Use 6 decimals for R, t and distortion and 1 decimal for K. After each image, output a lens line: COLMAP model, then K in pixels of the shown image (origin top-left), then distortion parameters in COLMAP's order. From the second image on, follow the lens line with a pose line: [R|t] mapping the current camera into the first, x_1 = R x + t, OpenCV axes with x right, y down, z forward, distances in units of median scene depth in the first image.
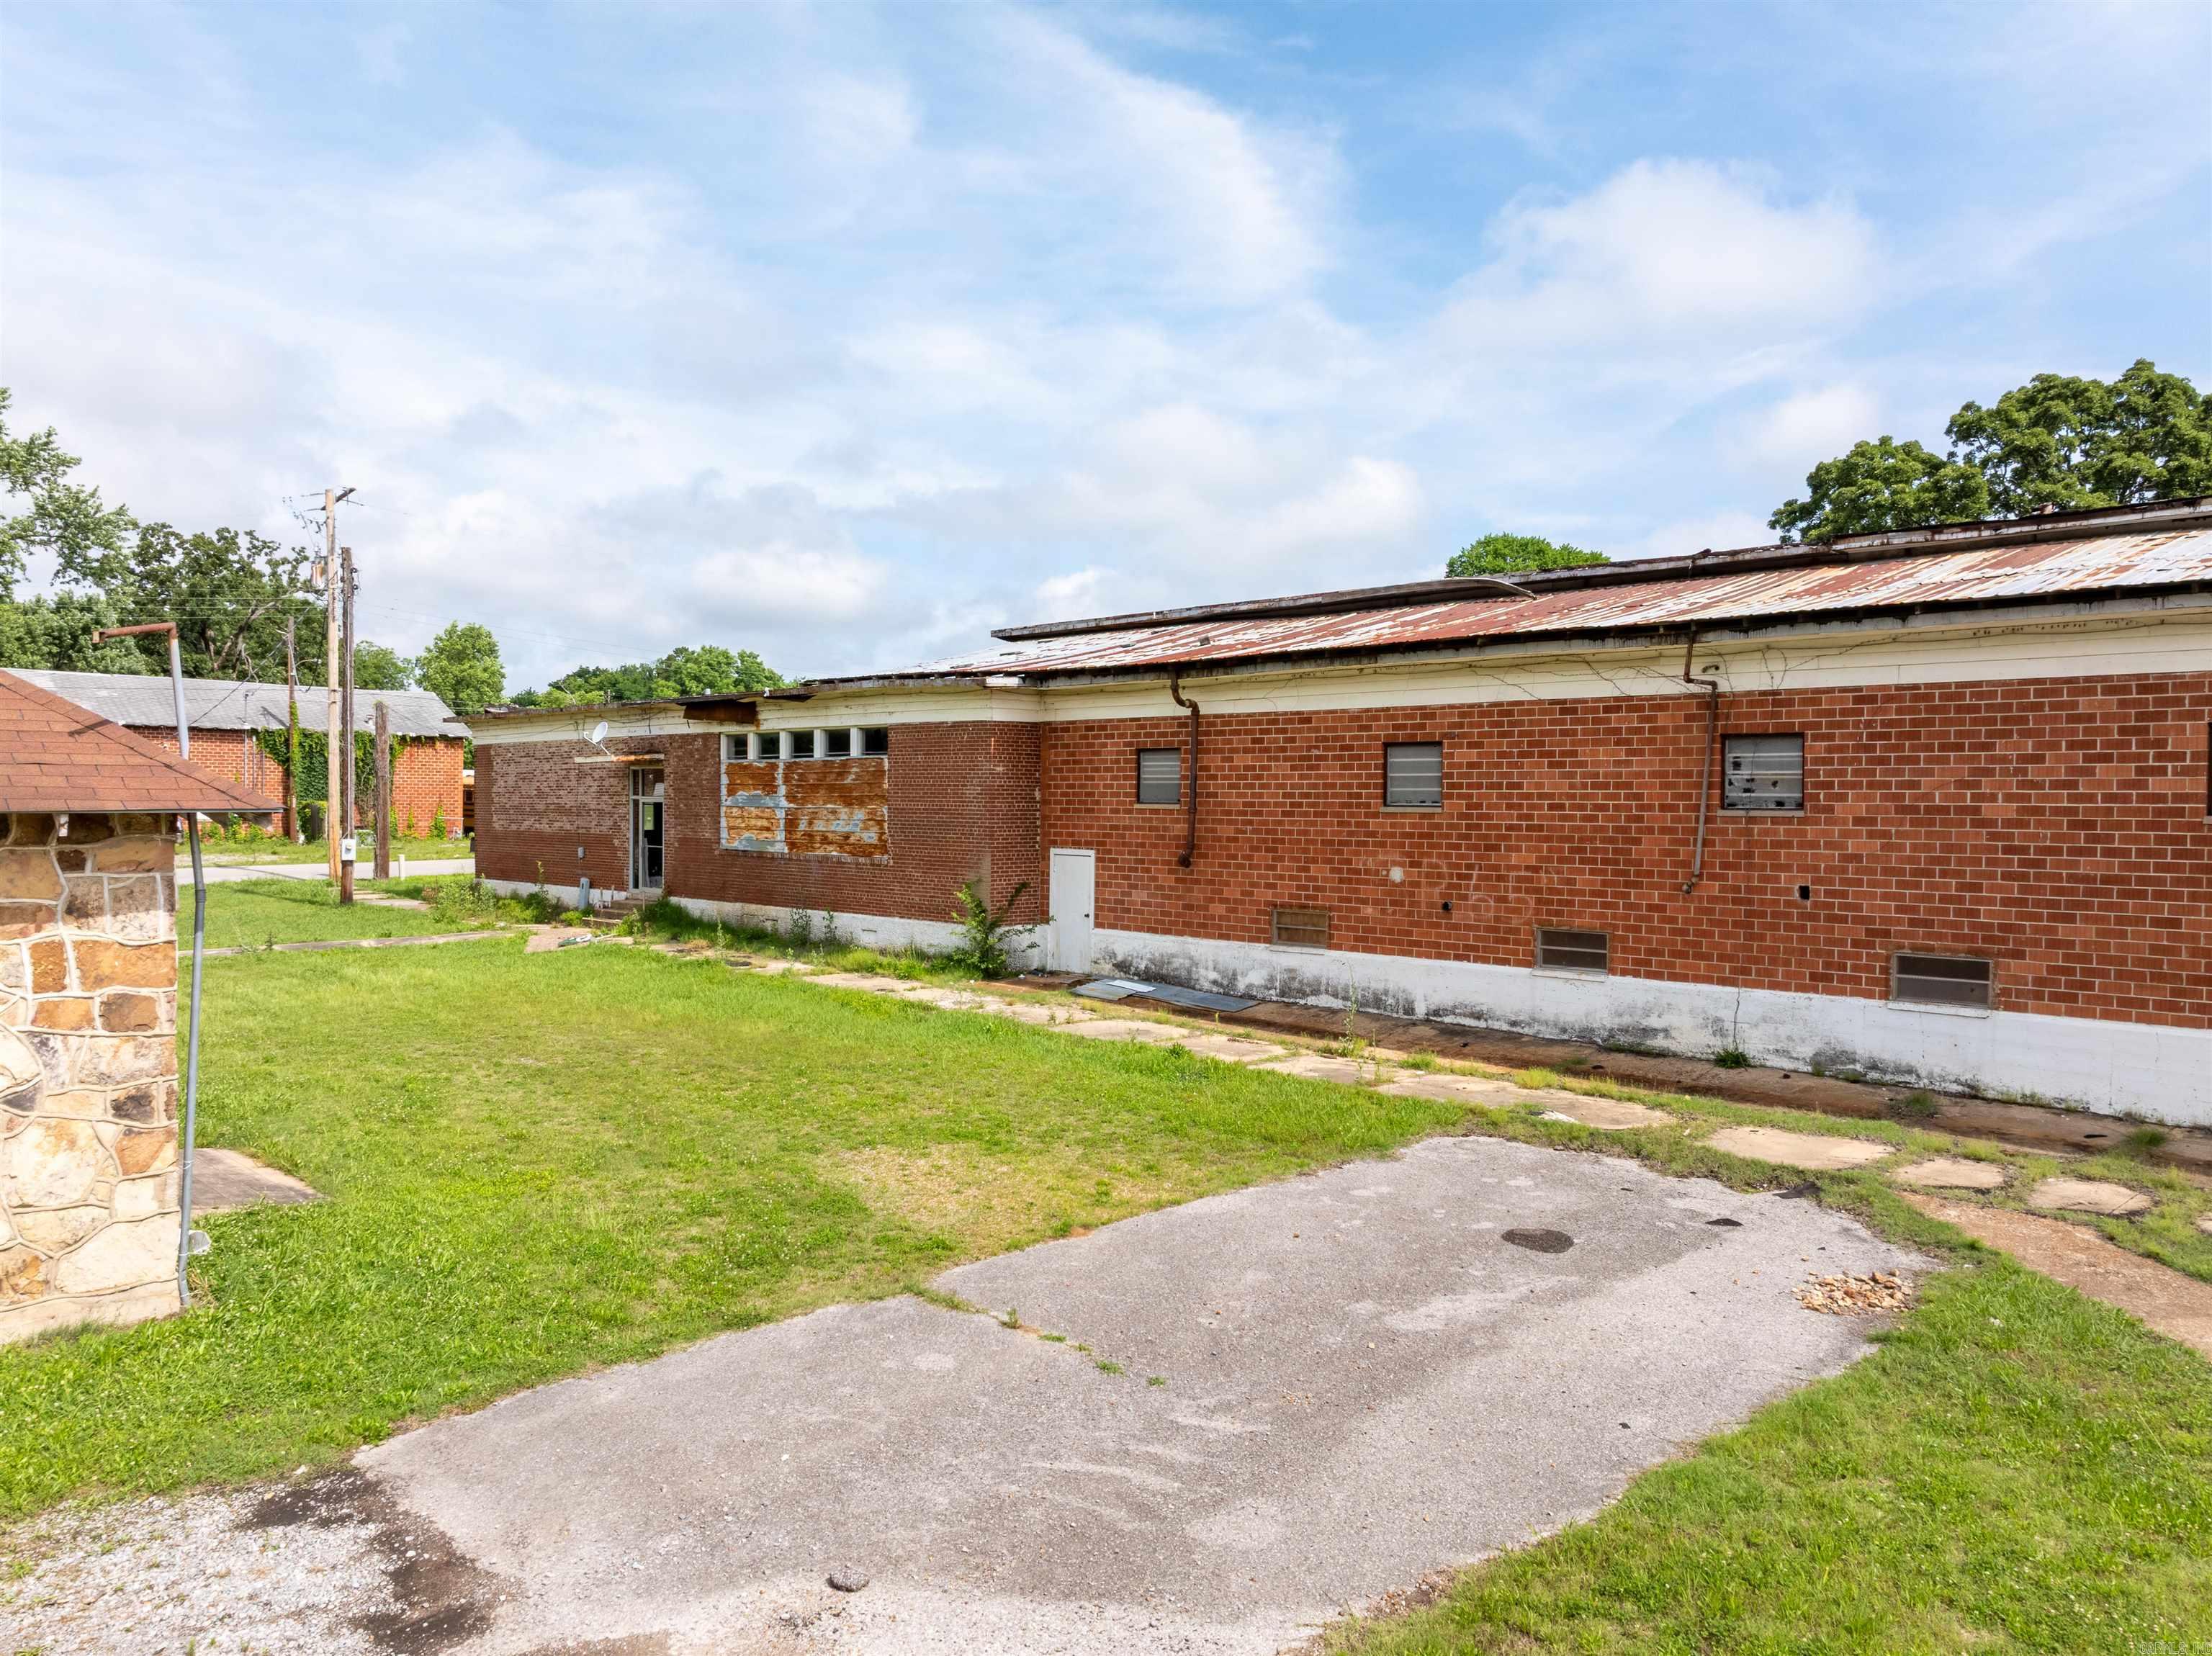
lens RADIAL K [[1559.3, 0, 1116.1], [0, 1559.3, 822.0], [0, 0, 1]] dist [-0.036425, 0.022453]
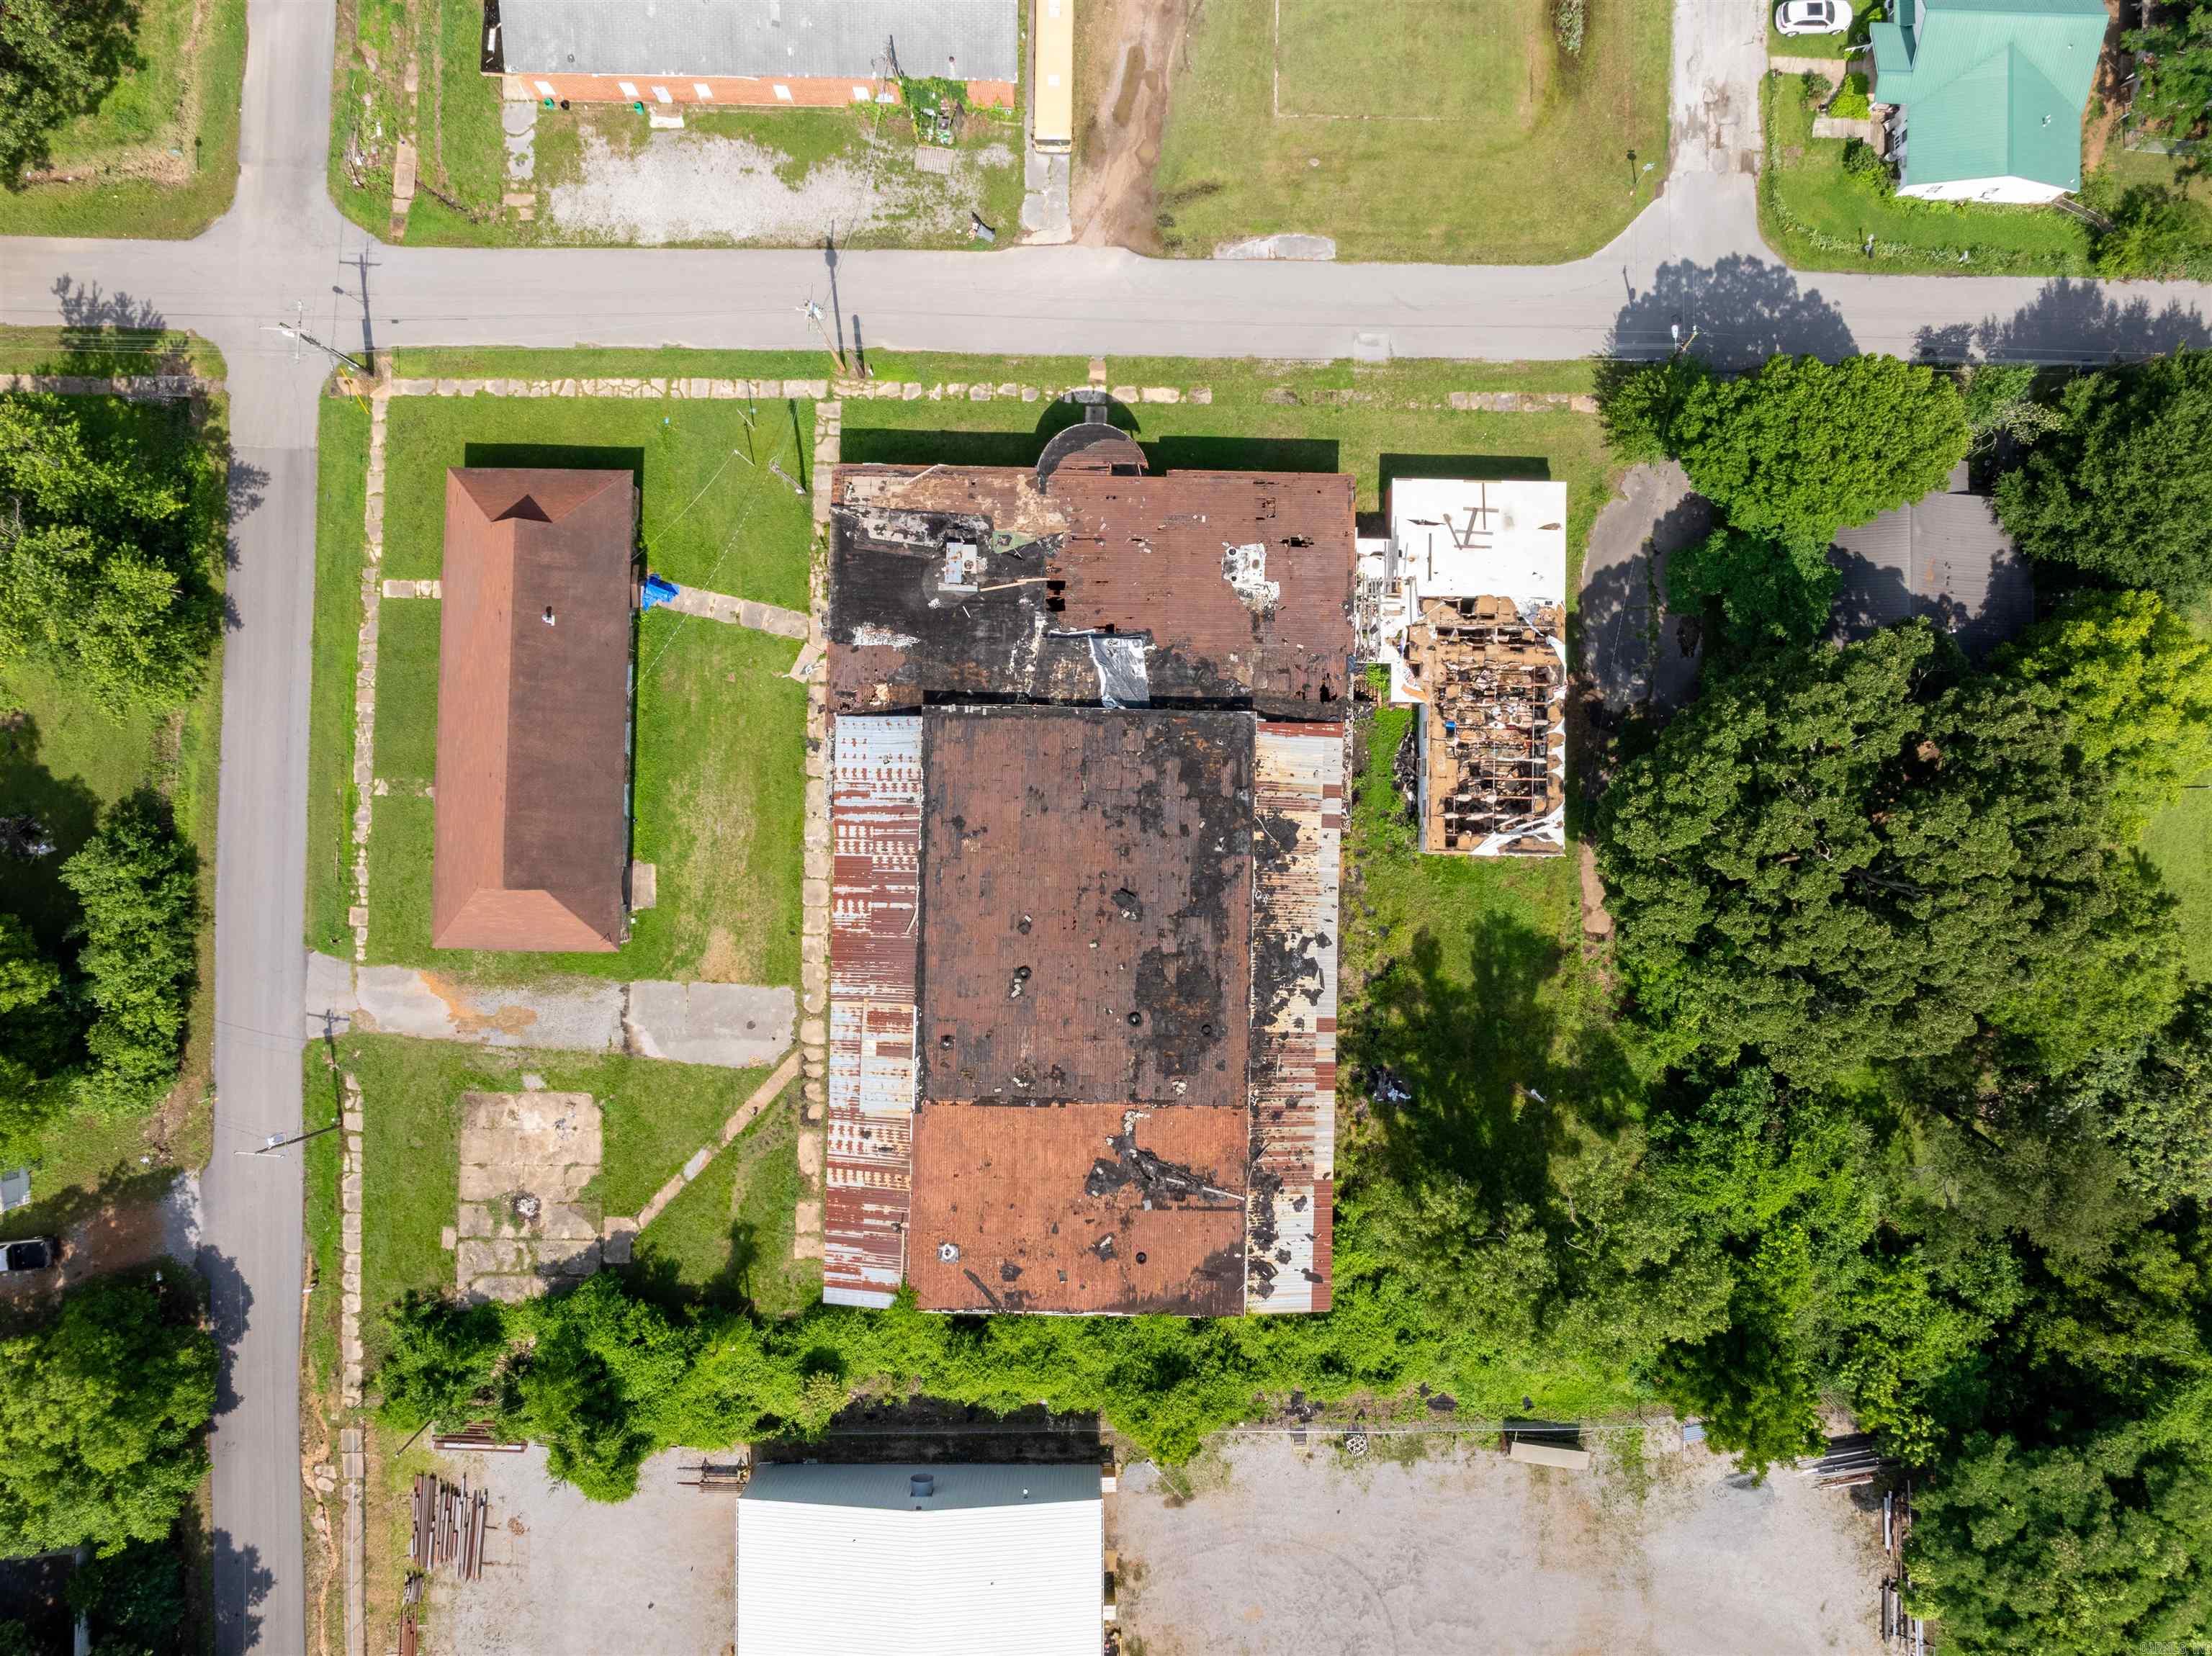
lens RADIAL K [[1563.3, 0, 1114.0], [0, 1563.3, 811.8], [0, 0, 1]] dist [-0.028805, 0.004532]
pose [[0.695620, 0.717797, -0.029670, 0.564562], [-0.008404, 0.049427, 0.998742, -4.364816], [0.718361, -0.694496, 0.040415, 1.532707]]
